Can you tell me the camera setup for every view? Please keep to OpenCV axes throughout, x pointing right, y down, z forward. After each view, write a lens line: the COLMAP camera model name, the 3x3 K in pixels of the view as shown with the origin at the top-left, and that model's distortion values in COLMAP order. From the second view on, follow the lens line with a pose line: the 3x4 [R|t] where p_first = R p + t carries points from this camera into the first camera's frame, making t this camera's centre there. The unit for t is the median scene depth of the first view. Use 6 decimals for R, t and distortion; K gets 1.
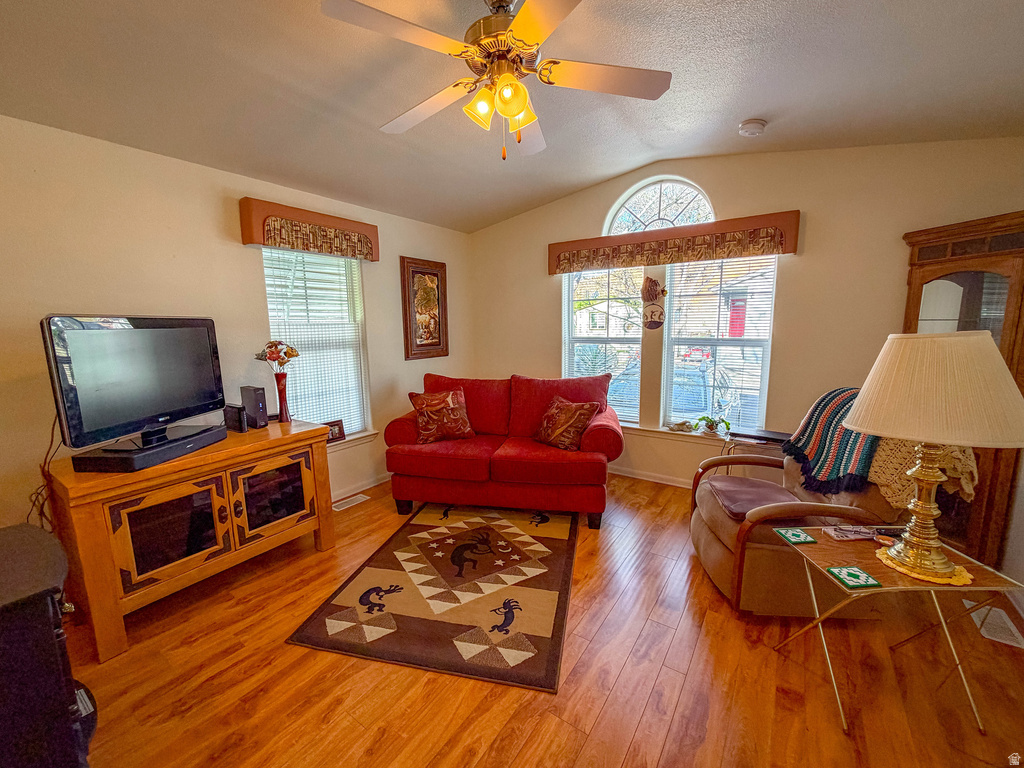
lens RADIAL K [[410.6, 0, 514.6], [0, 410.6, 382.7], [0, 0, 1]] dist [-0.000051, -0.000070]
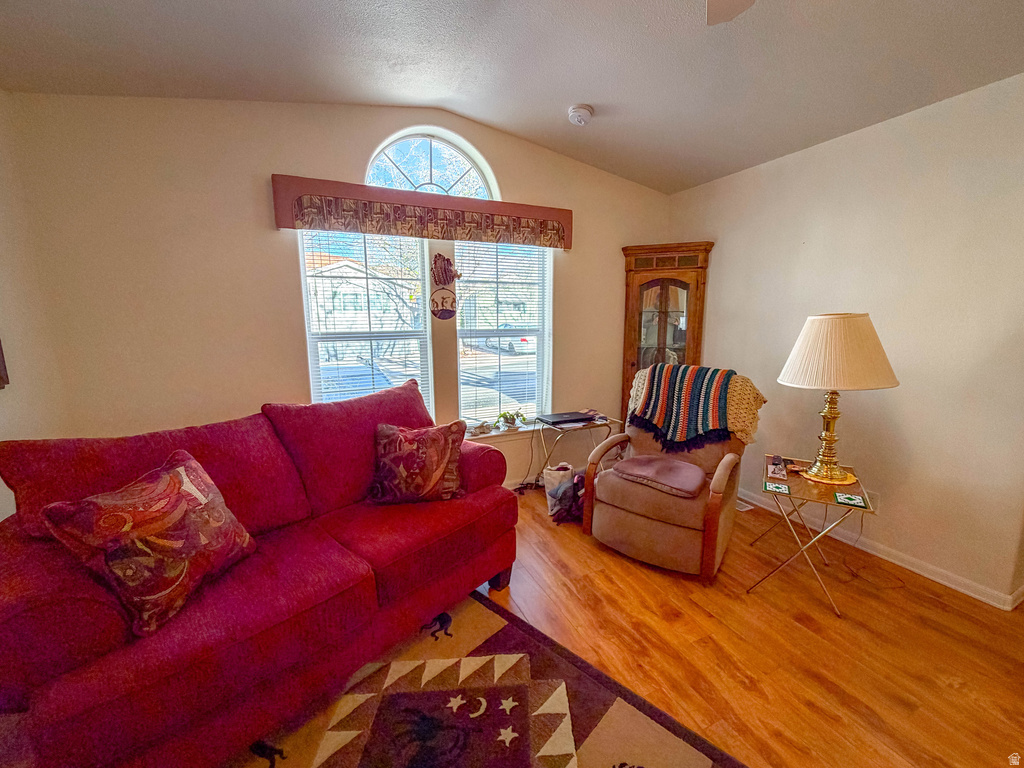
lens RADIAL K [[411.9, 0, 514.8], [0, 411.9, 383.1], [0, 0, 1]] dist [0.000516, 0.000062]
pose [[0.506877, -0.126304, 0.852715, -0.367986], [0.123033, 0.989680, 0.073457, -0.057965], [-0.853193, 0.067678, 0.517186, 0.557860]]
